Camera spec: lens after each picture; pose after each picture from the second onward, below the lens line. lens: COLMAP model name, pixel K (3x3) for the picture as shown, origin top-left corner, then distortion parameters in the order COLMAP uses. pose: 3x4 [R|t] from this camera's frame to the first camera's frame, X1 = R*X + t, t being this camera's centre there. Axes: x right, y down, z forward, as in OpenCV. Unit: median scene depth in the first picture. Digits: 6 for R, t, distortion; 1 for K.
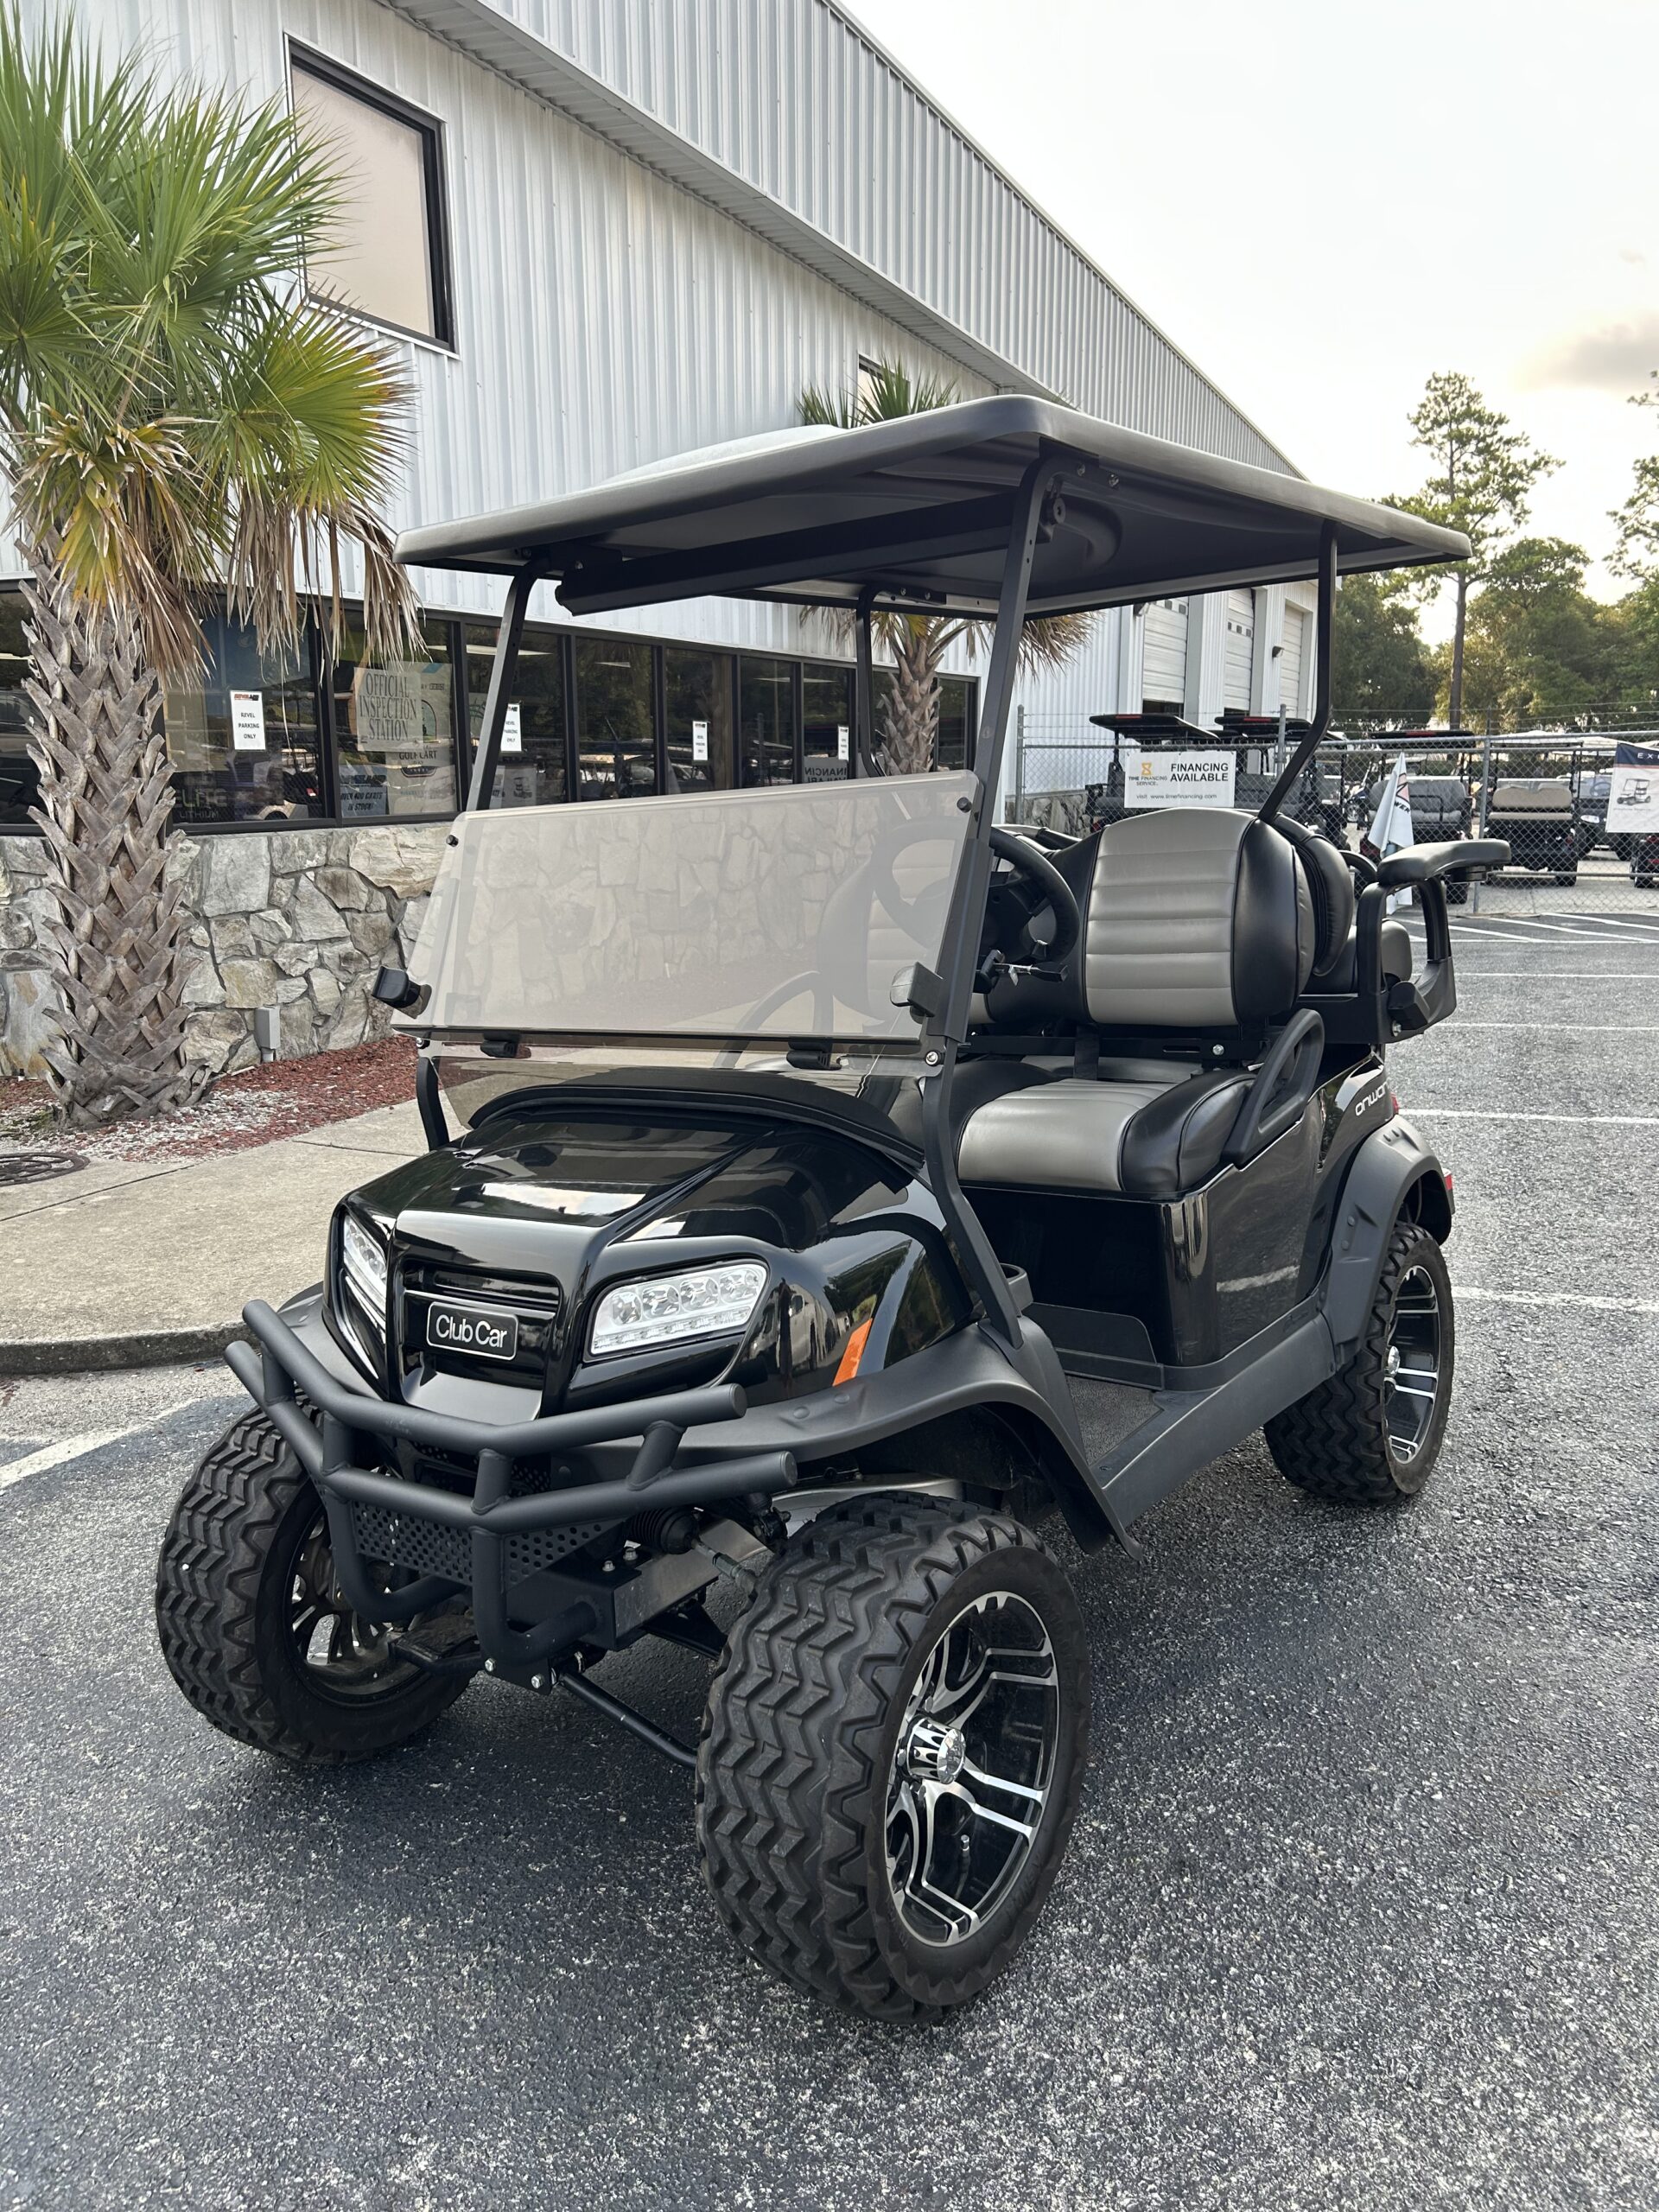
lens RADIAL K [[1651.1, 0, 838.1], [0, 1651.1, 1111.8], [0, 0, 1]] dist [0.024622, -0.024035]
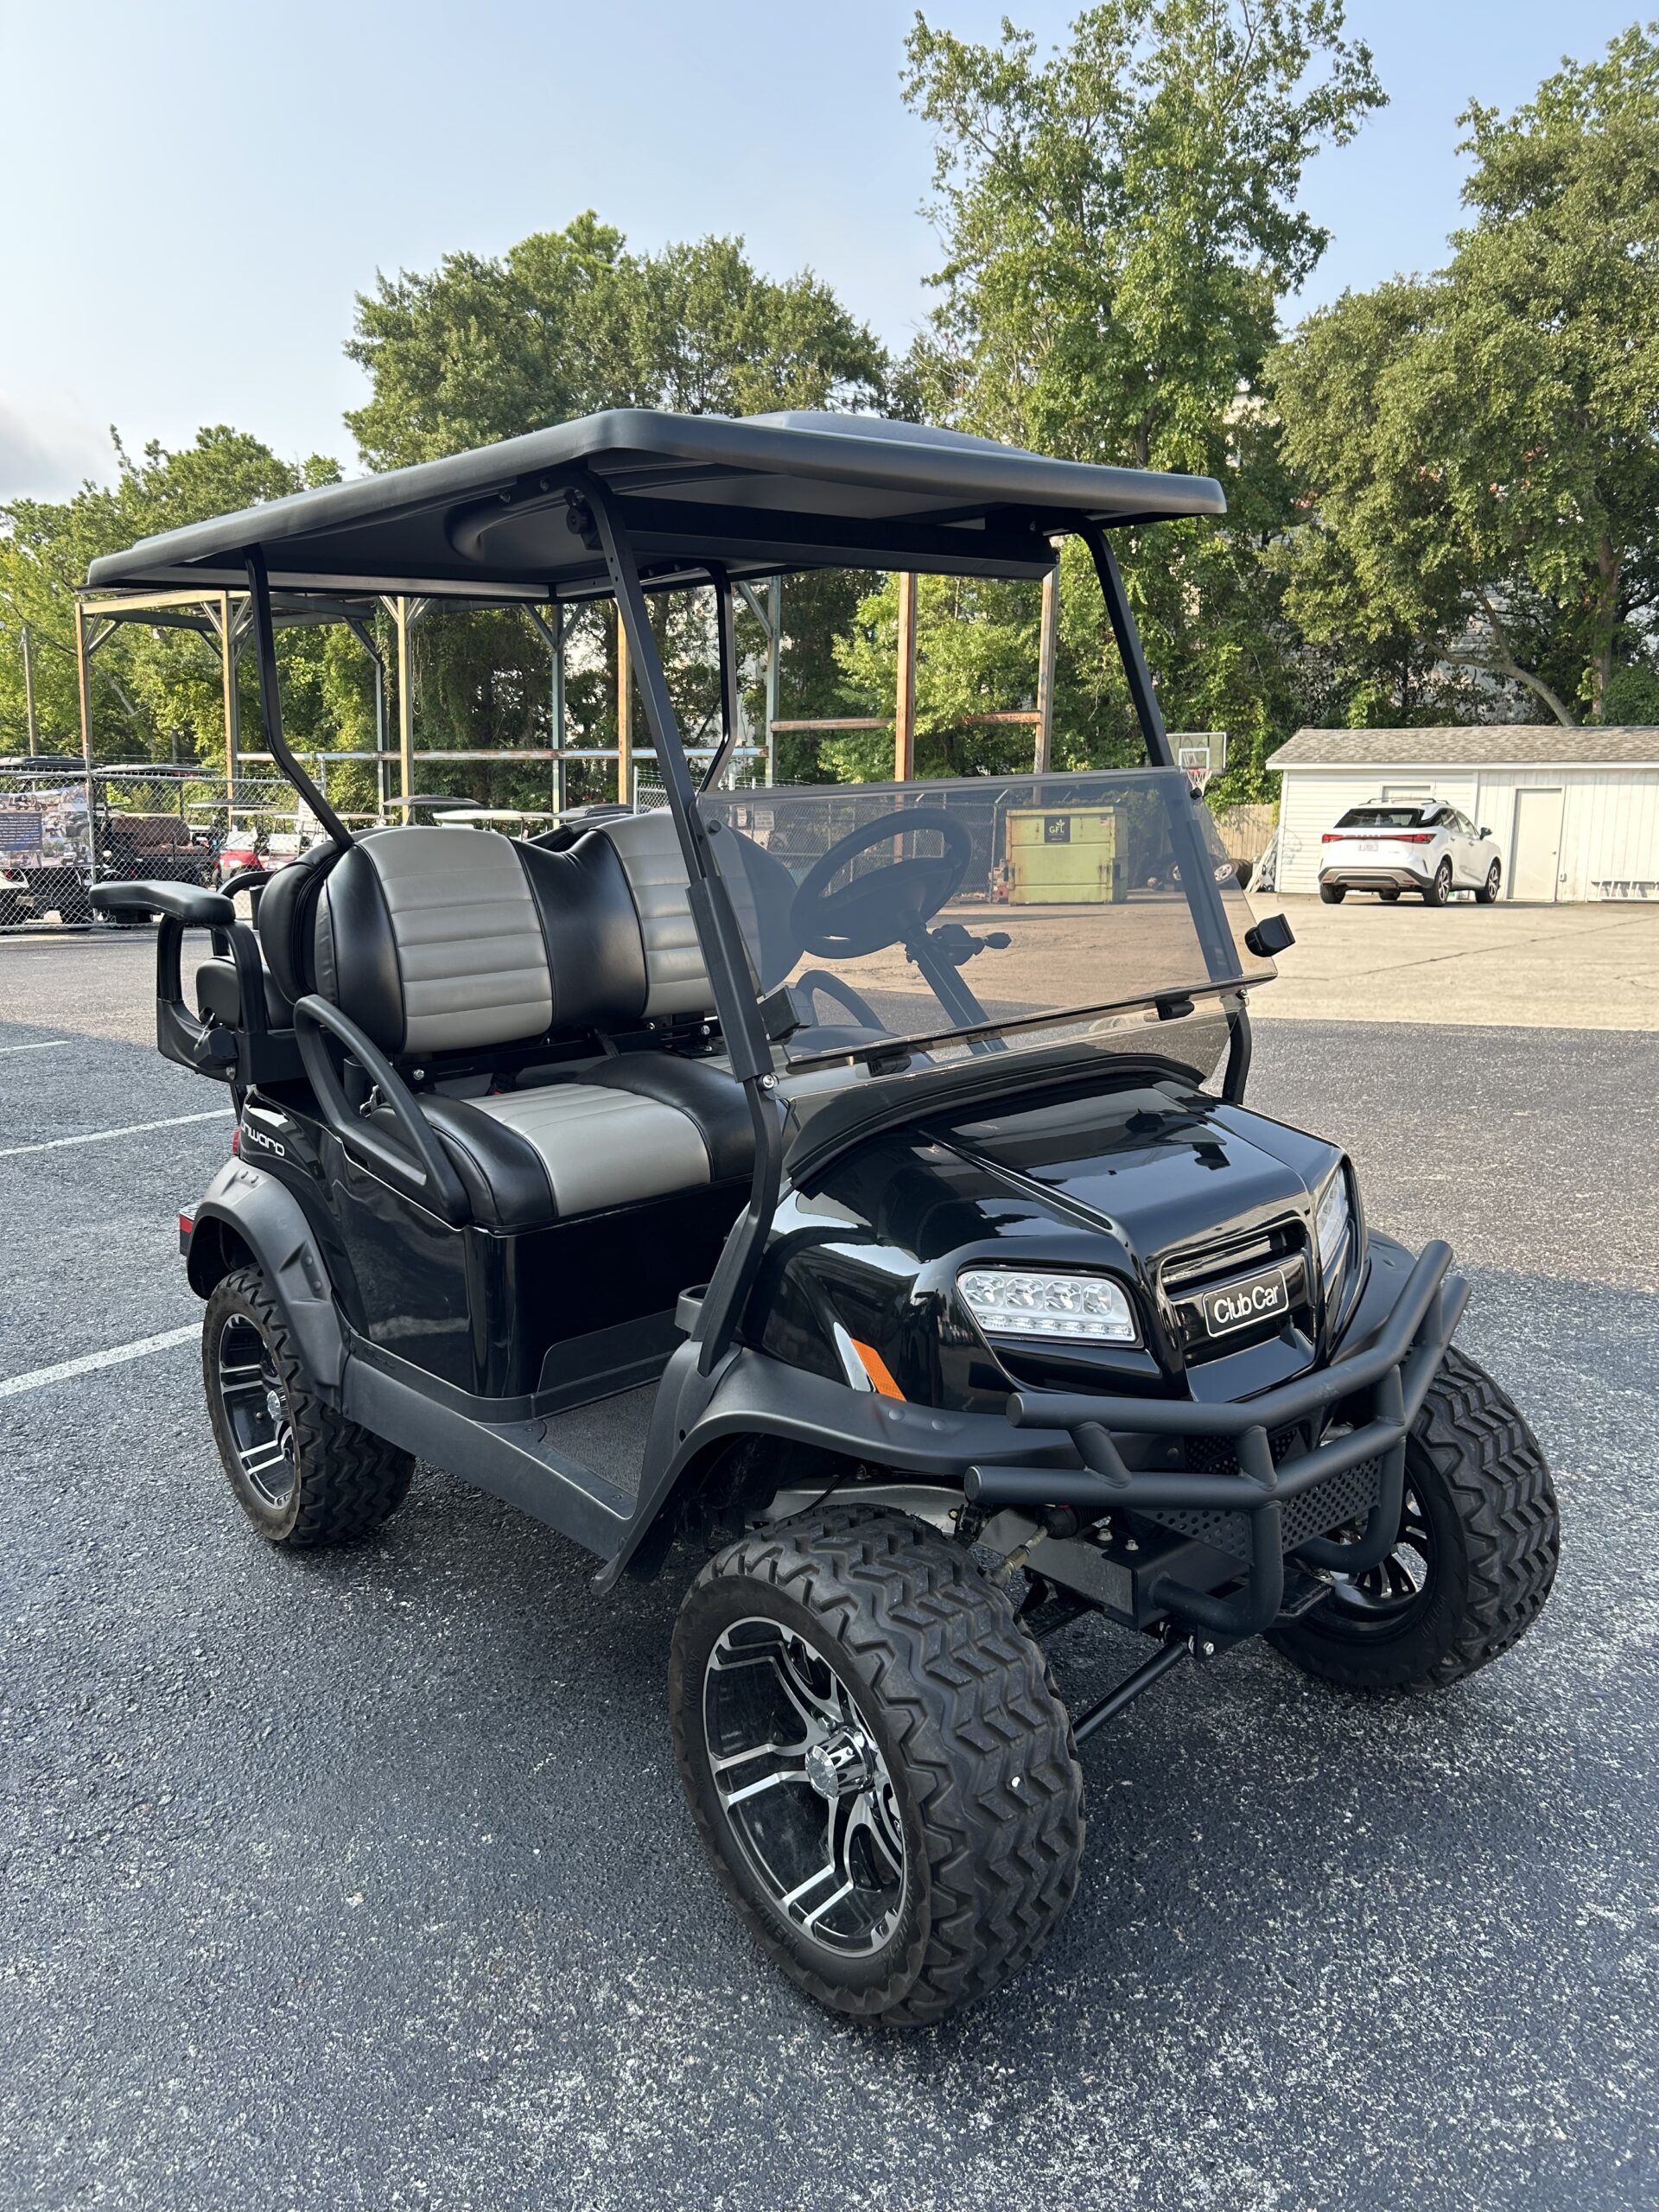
lens RADIAL K [[1651.1, 0, 814.9], [0, 1651.1, 1108.0], [0, 0, 1]] dist [0.024622, -0.024035]
pose [[0.269564, -0.145978, 0.951854, -0.163197], [0.173343, 0.979653, 0.101150, -0.017276], [-0.947253, 0.137731, 0.289383, 0.124669]]
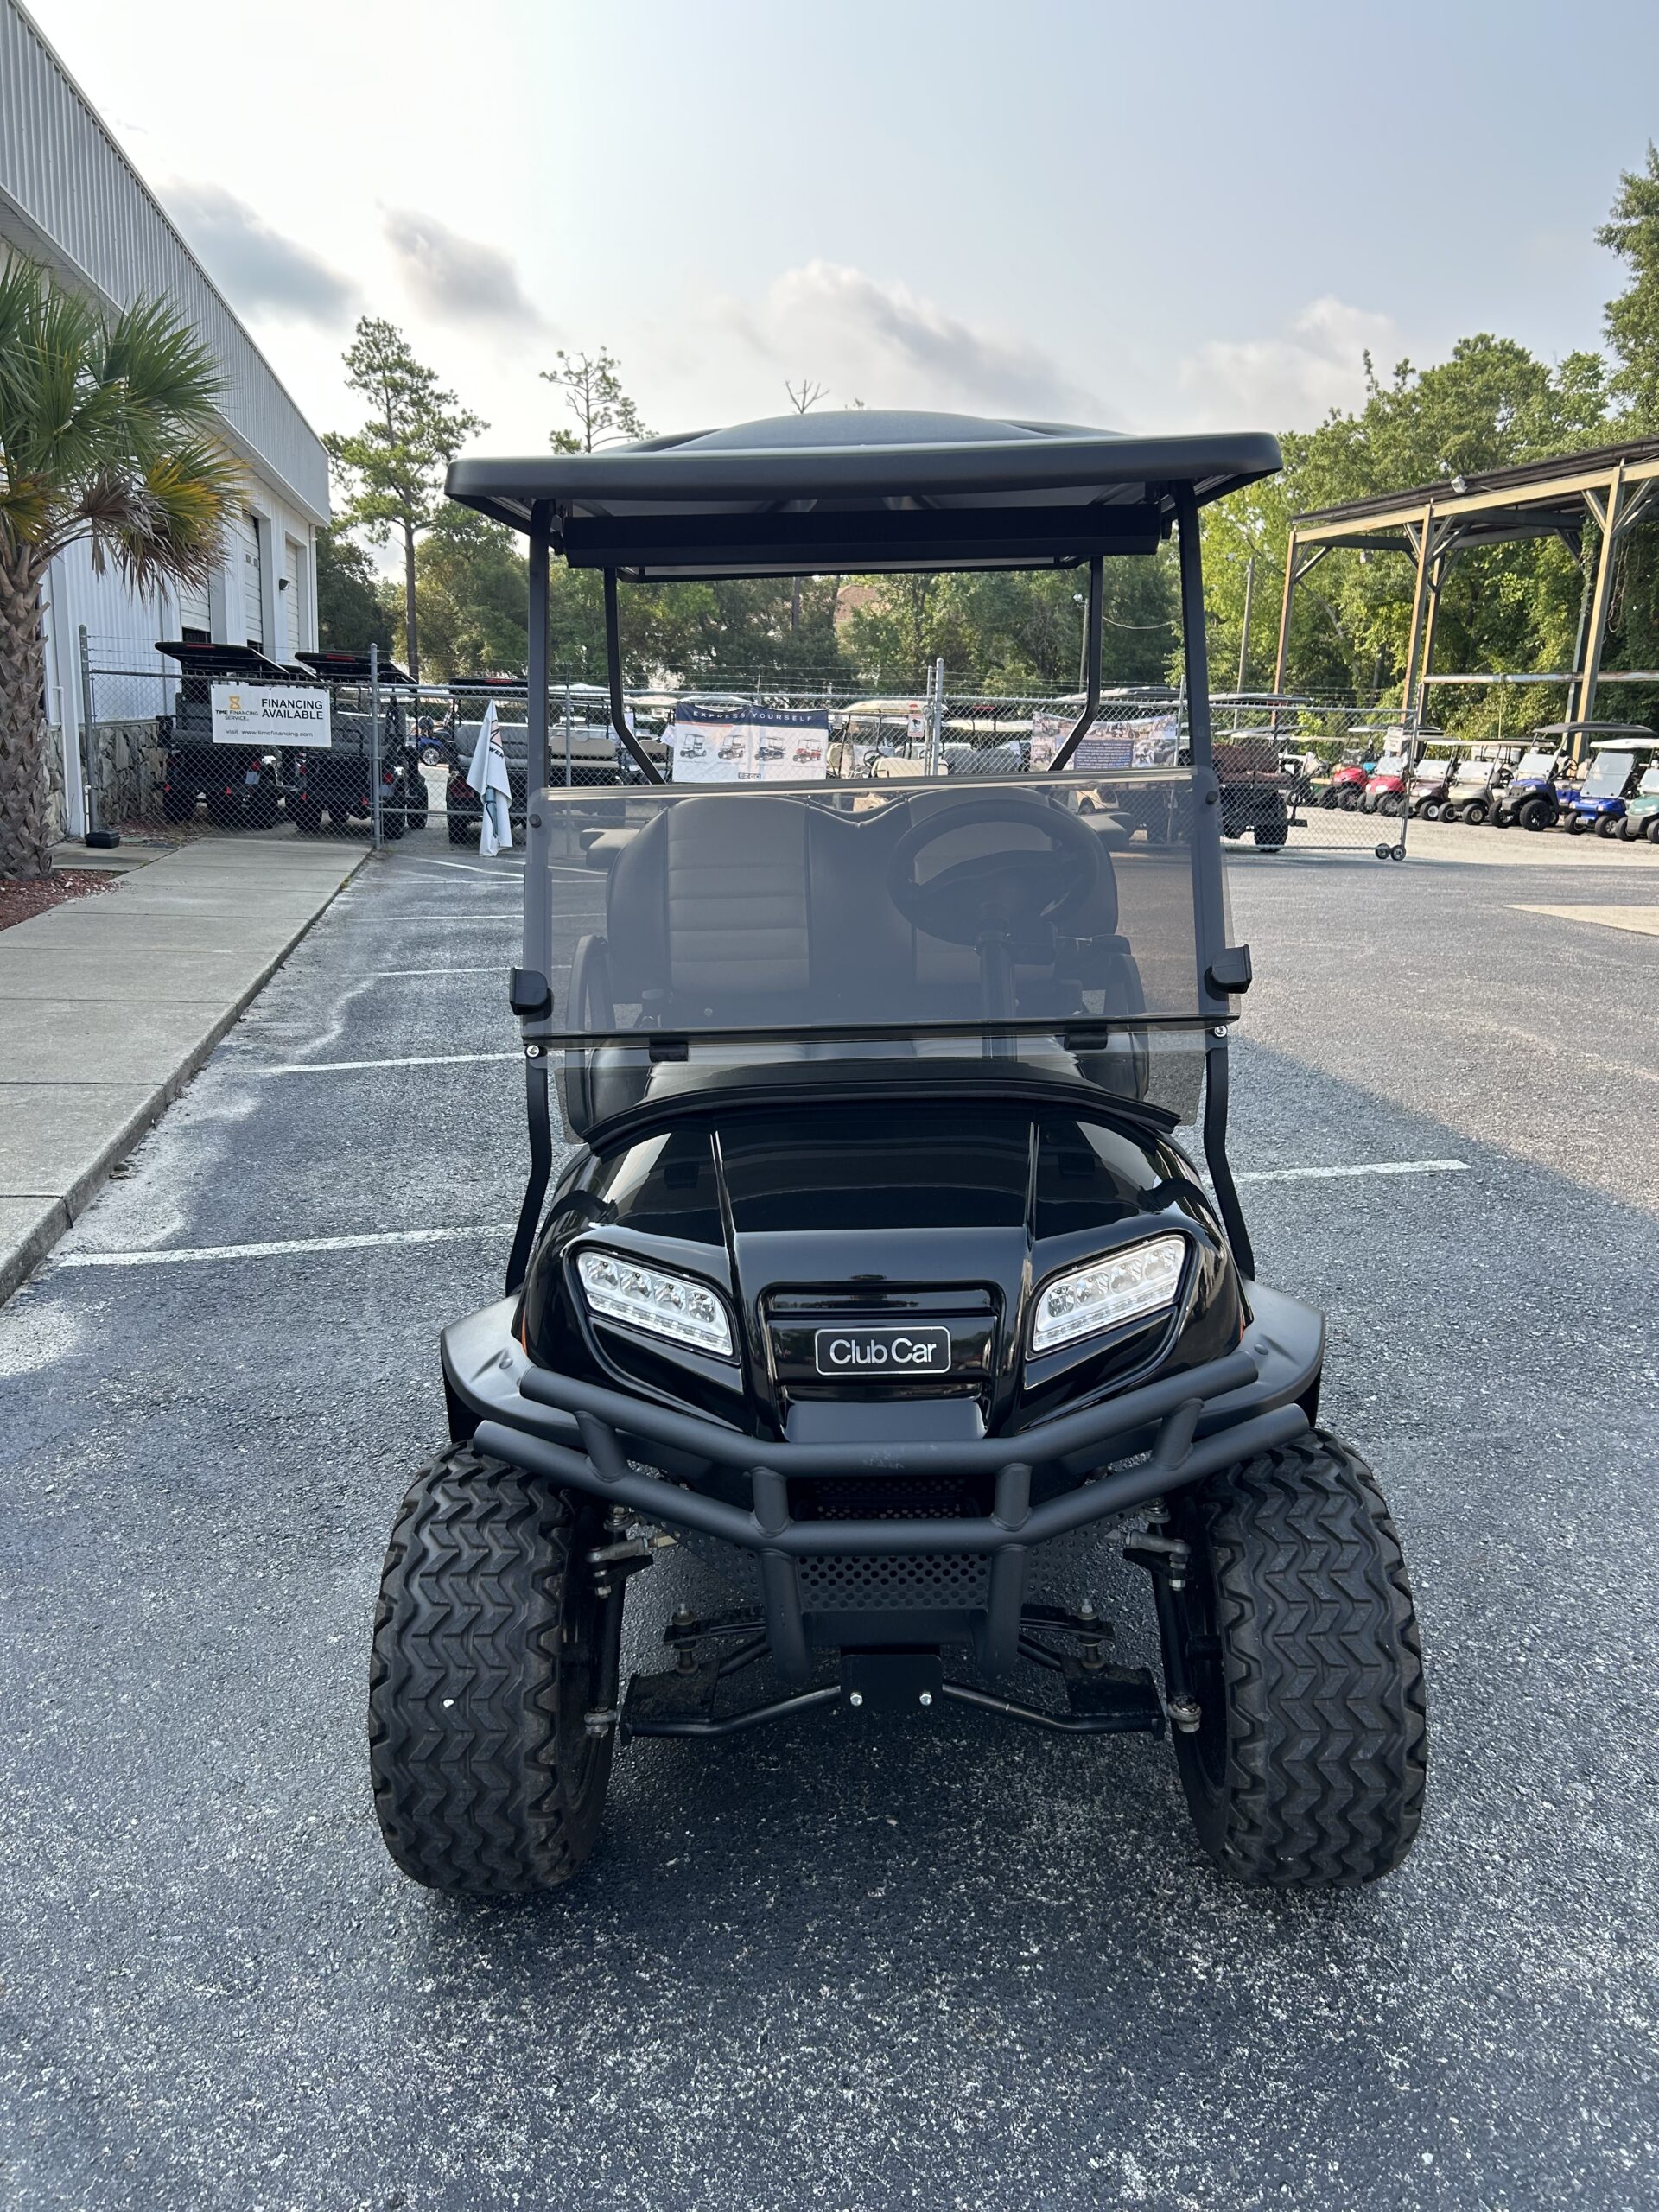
lens RADIAL K [[1651.1, 0, 795.1], [0, 1651.1, 1083.3], [0, 0, 1]] dist [0.024622, -0.024035]
pose [[0.823837, -0.084790, 0.560450, -0.103418], [0.072169, 0.996392, 0.044659, -0.008784], [-0.562214, 0.003656, 0.826984, 0.032386]]
